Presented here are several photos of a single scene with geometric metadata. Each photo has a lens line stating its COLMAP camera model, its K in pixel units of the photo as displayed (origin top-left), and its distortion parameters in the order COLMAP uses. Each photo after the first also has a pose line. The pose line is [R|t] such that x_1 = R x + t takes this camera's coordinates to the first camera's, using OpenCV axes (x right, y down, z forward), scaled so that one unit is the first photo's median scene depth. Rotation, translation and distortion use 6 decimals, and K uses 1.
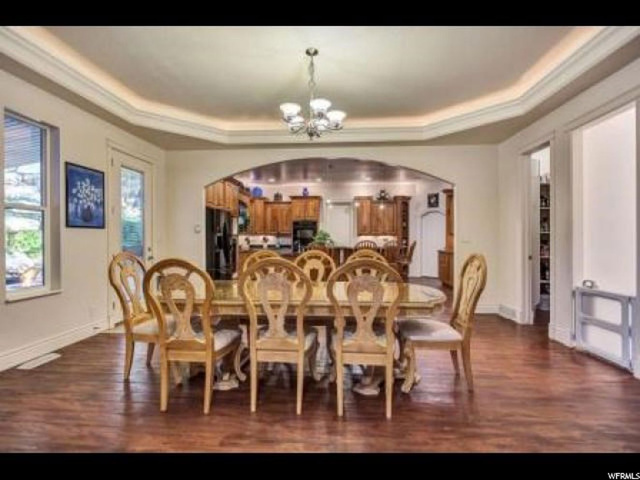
lens RADIAL K [[327.7, 0, 320.0], [0, 327.7, 240.0], [0, 0, 1]] dist [-0.002825, -0.000728]
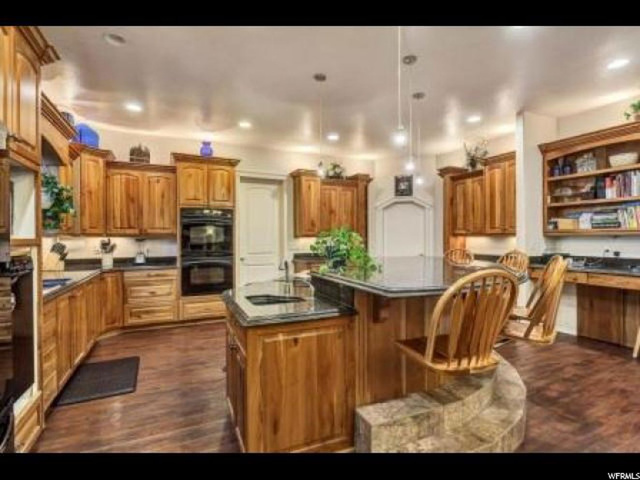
lens RADIAL K [[327.7, 0, 320.0], [0, 327.7, 240.0], [0, 0, 1]] dist [-0.002825, -0.000728]
pose [[0.874119, -0.004331, 0.485693, -0.133569], [0.000939, 0.999973, 0.007226, -0.013613], [-0.485711, -0.005861, 0.874100, 0.481368]]
